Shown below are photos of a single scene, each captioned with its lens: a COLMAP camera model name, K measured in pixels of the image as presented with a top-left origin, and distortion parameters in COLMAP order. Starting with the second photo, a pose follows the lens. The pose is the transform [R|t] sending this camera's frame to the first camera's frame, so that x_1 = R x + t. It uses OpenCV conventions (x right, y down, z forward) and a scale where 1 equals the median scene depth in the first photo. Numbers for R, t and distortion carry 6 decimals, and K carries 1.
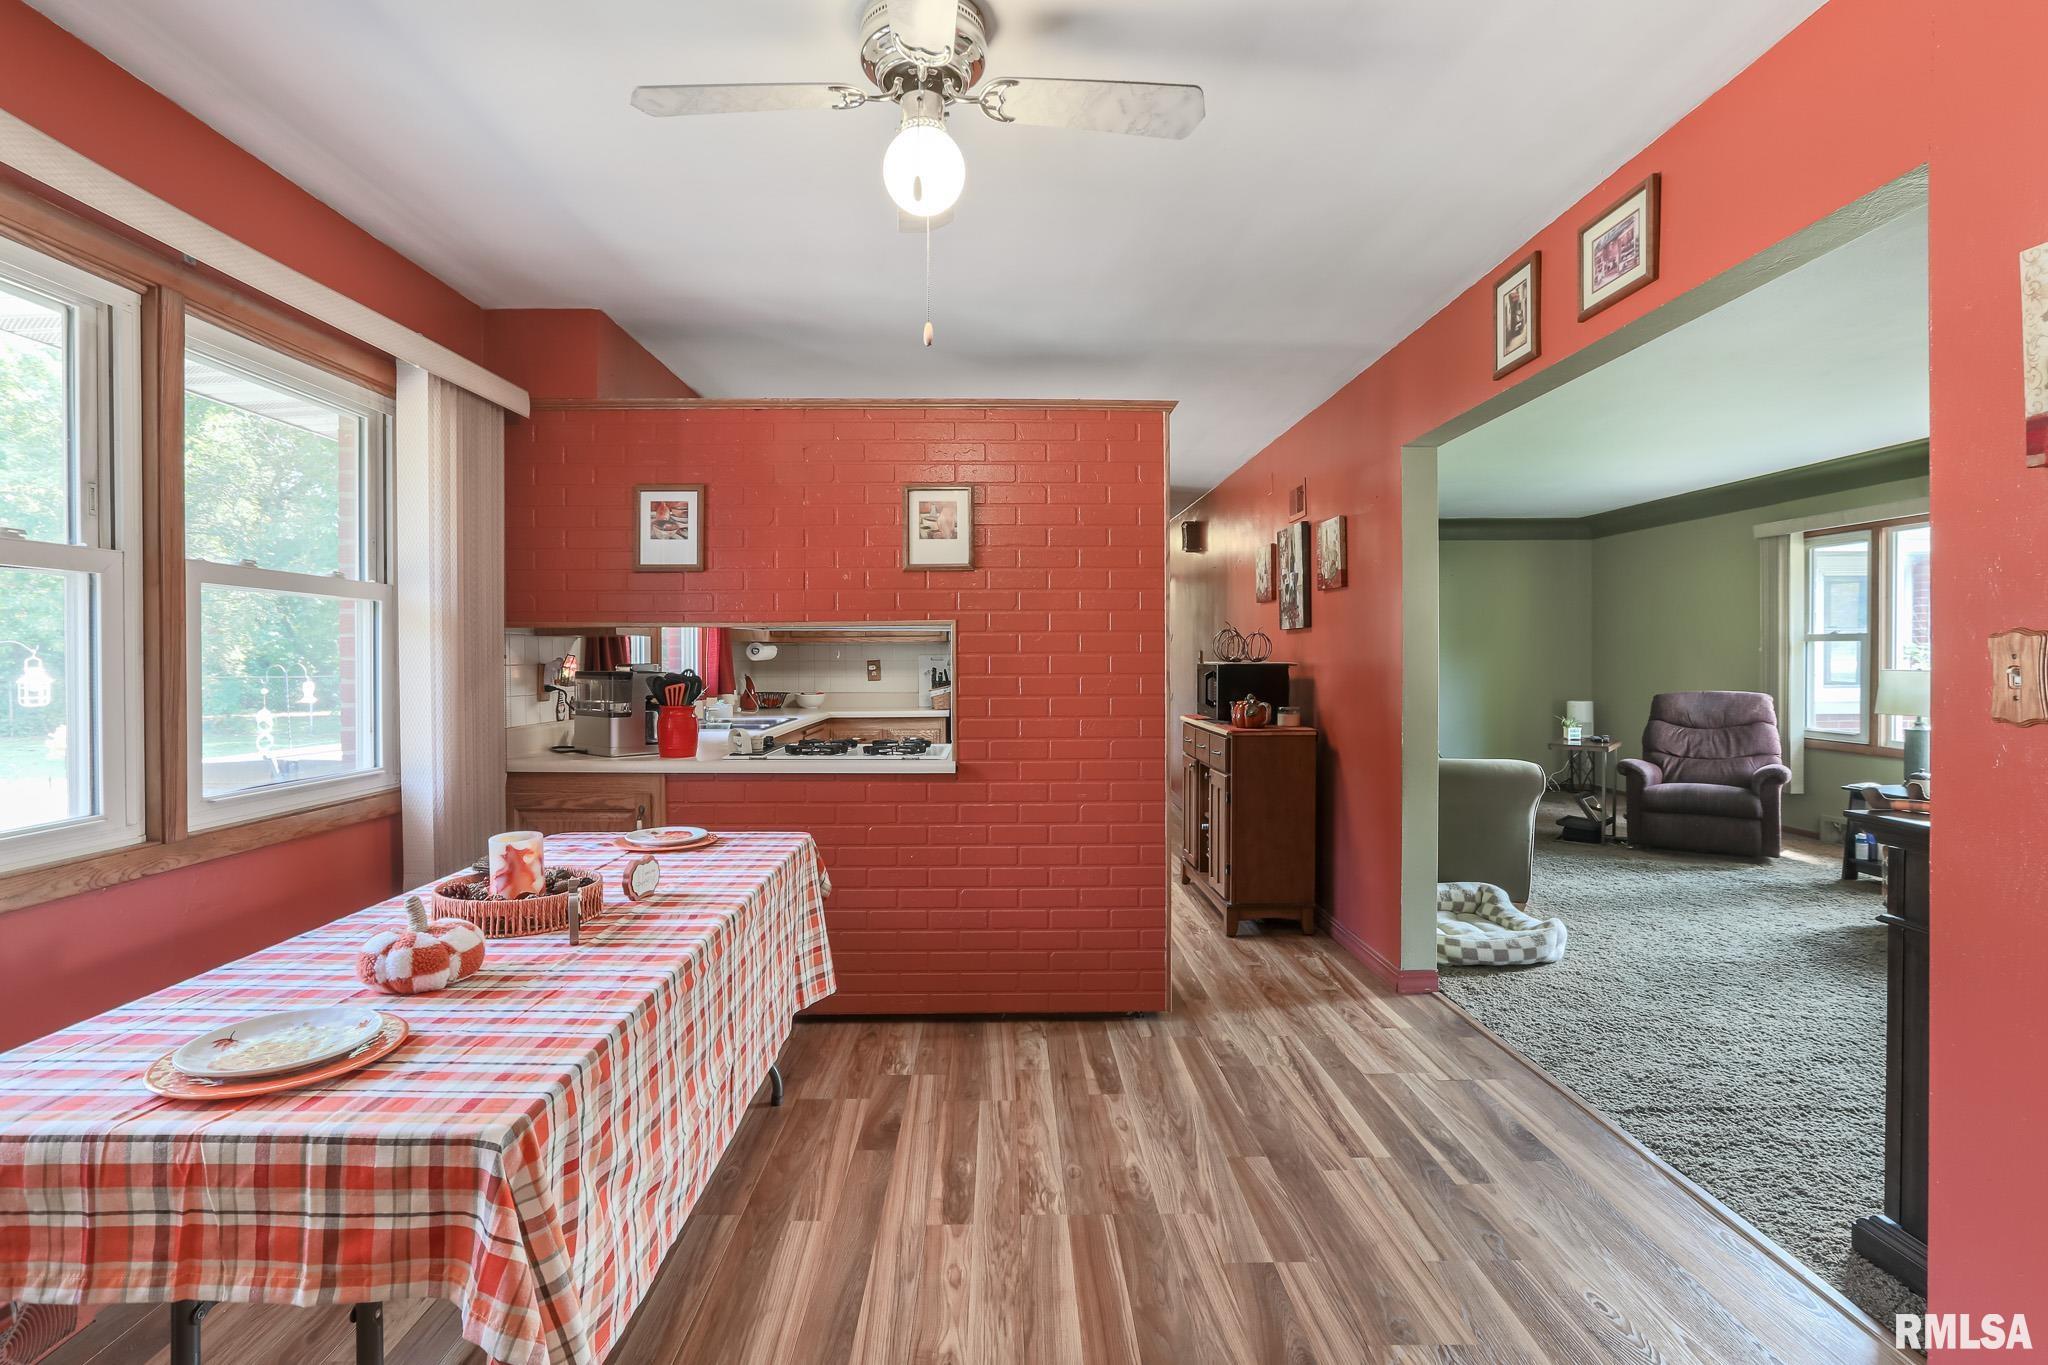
lens RADIAL K [[996.9, 0, 995.7], [0, 996.9, 667.0], [0, 0, 1]] dist [-0.037421, 0.016699]
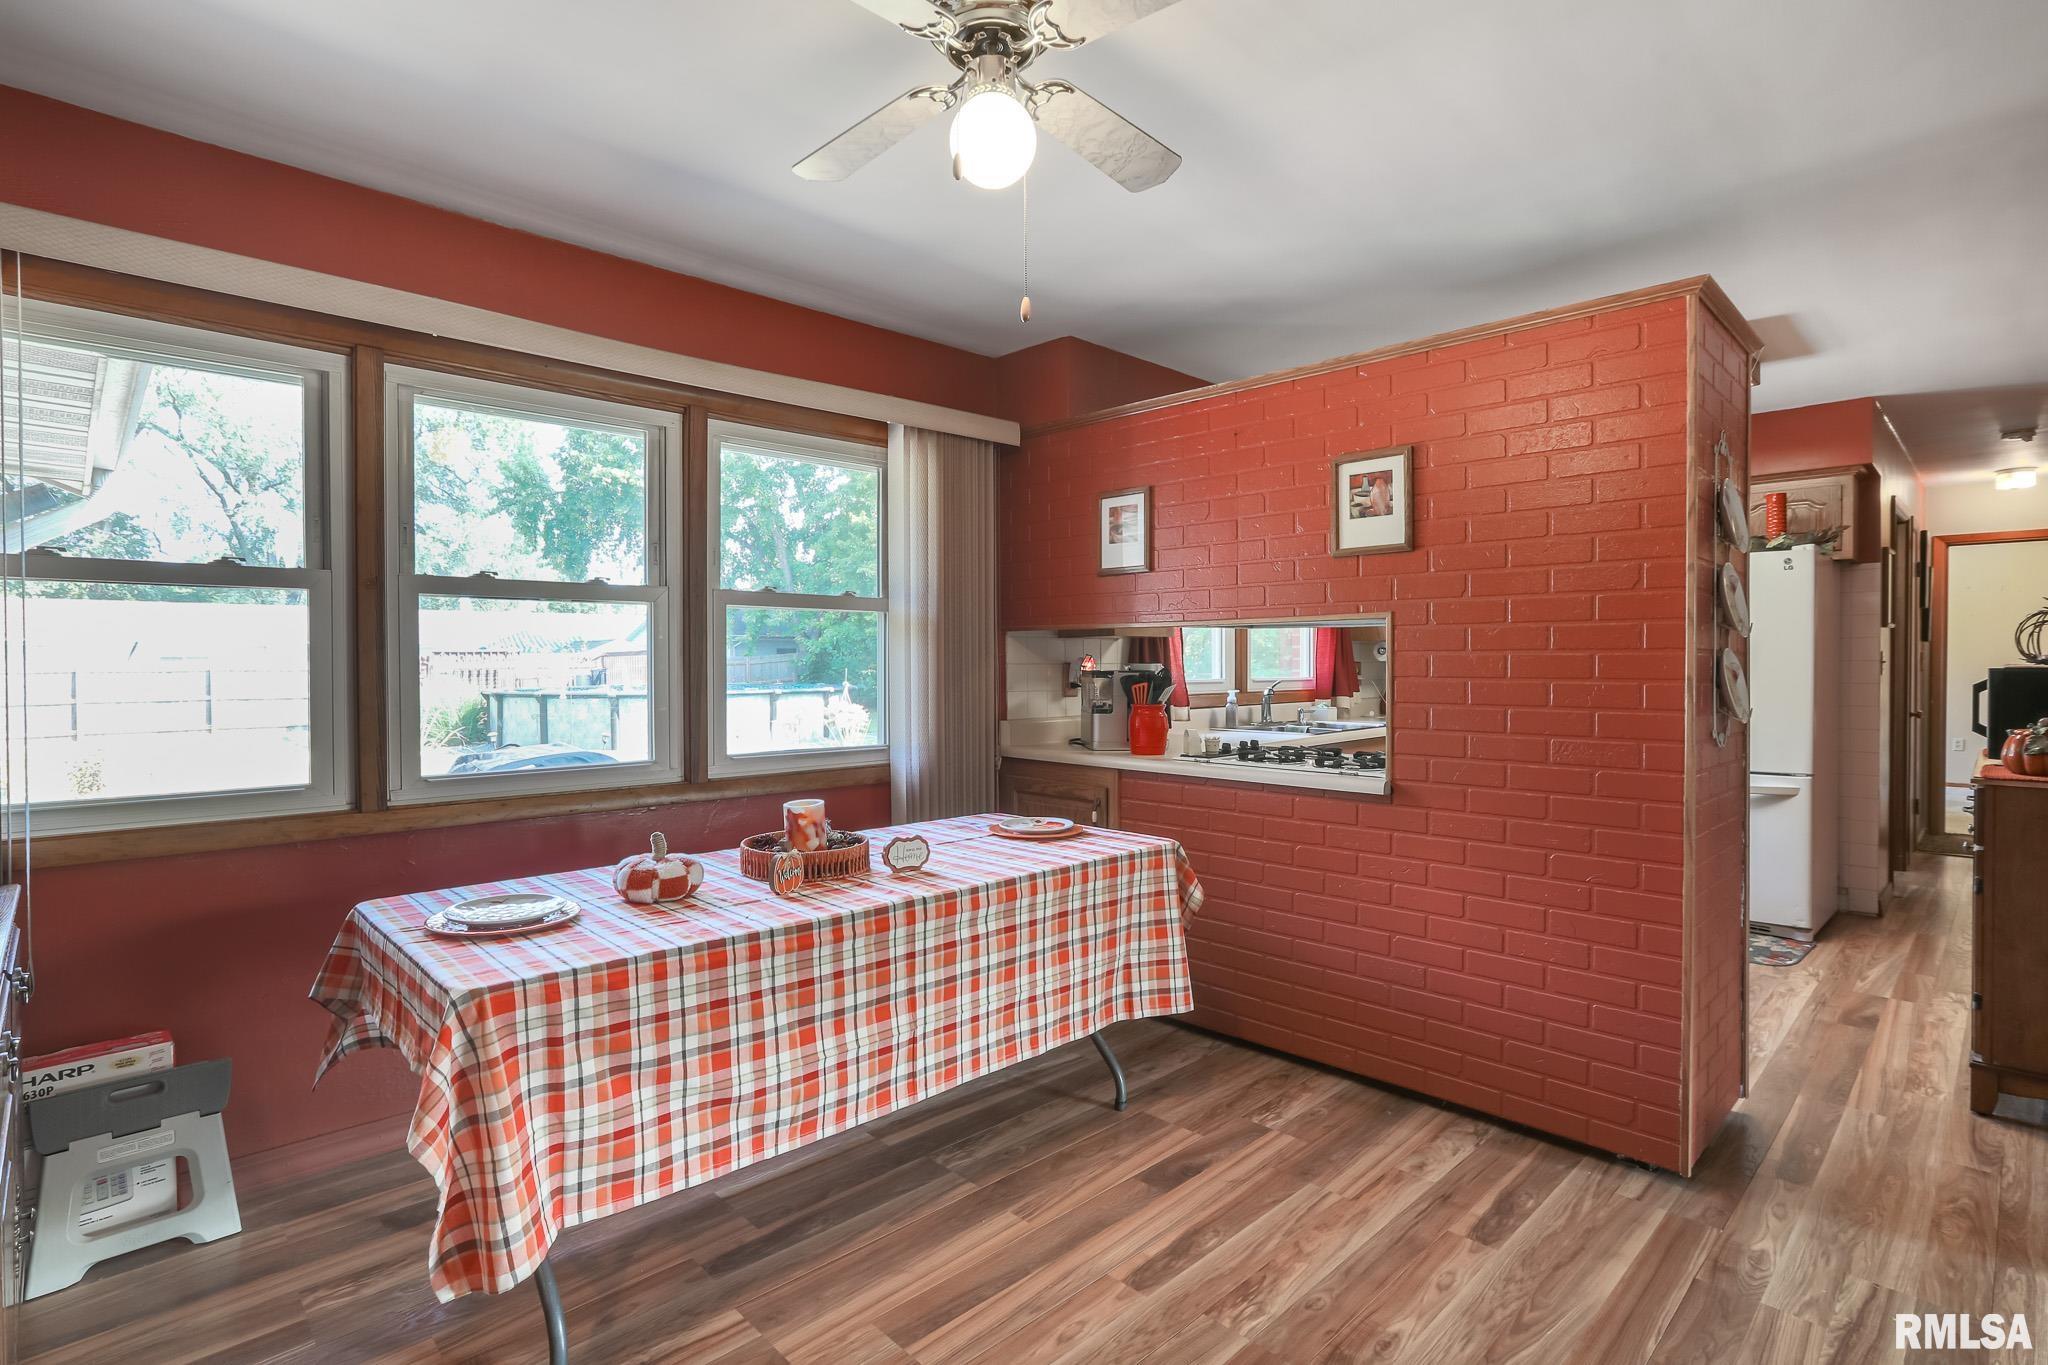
lens RADIAL K [[996.9, 0, 995.7], [0, 996.9, 667.0], [0, 0, 1]] dist [-0.037421, 0.016699]
pose [[0.682275, 0.005467, -0.731075, 0.382846], [-0.006127, 0.999980, 0.001760, -0.000421], [0.731070, 0.003278, 0.682295, 0.216368]]
